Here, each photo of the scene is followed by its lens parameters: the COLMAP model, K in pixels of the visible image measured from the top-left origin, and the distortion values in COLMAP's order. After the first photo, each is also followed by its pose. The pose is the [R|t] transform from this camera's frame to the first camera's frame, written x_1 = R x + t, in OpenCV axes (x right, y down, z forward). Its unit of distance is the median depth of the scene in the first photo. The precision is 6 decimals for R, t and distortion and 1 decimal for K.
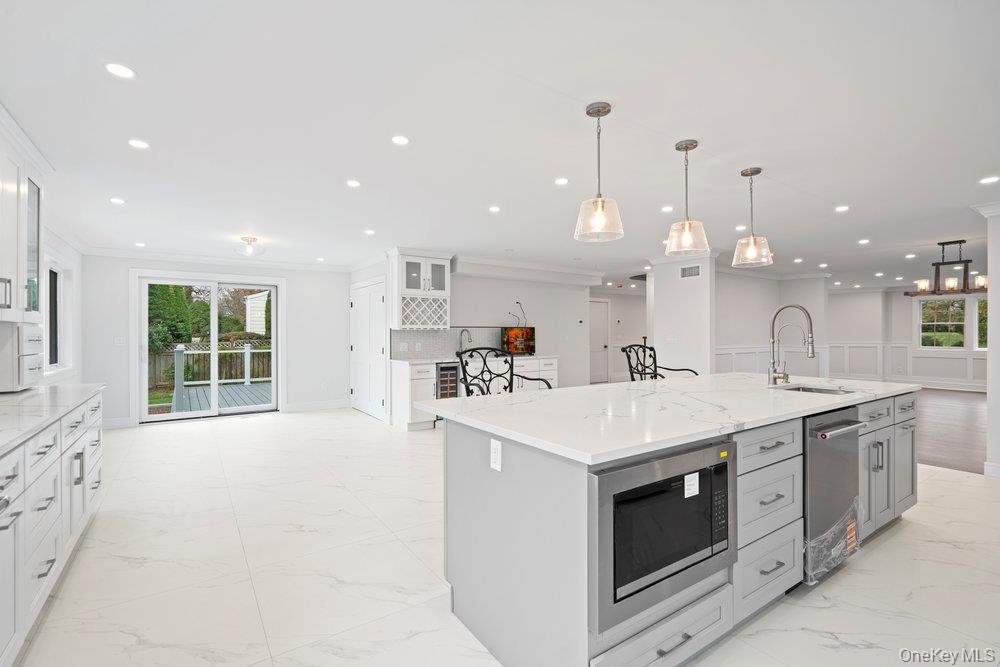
lens RADIAL K [[460.1, 0, 499.6], [0, 460.1, 332.5], [0, 0, 1]] dist [0.000470, 0.000043]
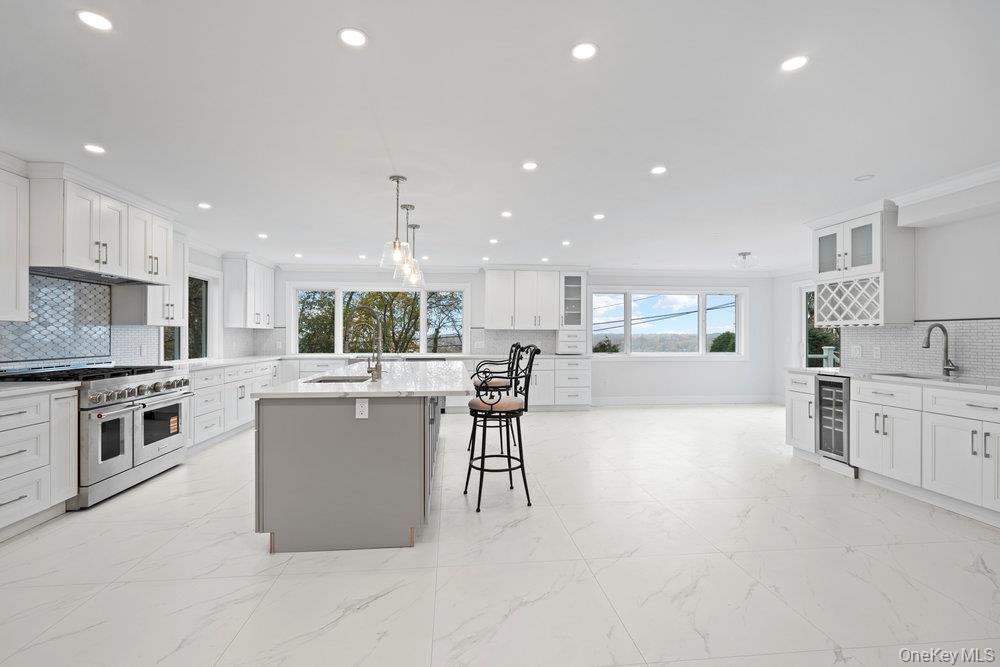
lens RADIAL K [[460.1, 0, 499.5], [0, 460.1, 333.4], [0, 0, 1]] dist [0.000470, 0.000043]
pose [[-0.480426, 0.003132, -0.877030, 0.680351], [0.003142, 0.999993, 0.001851, 0.000784], [0.877030, -0.001866, -0.480433, 0.858944]]
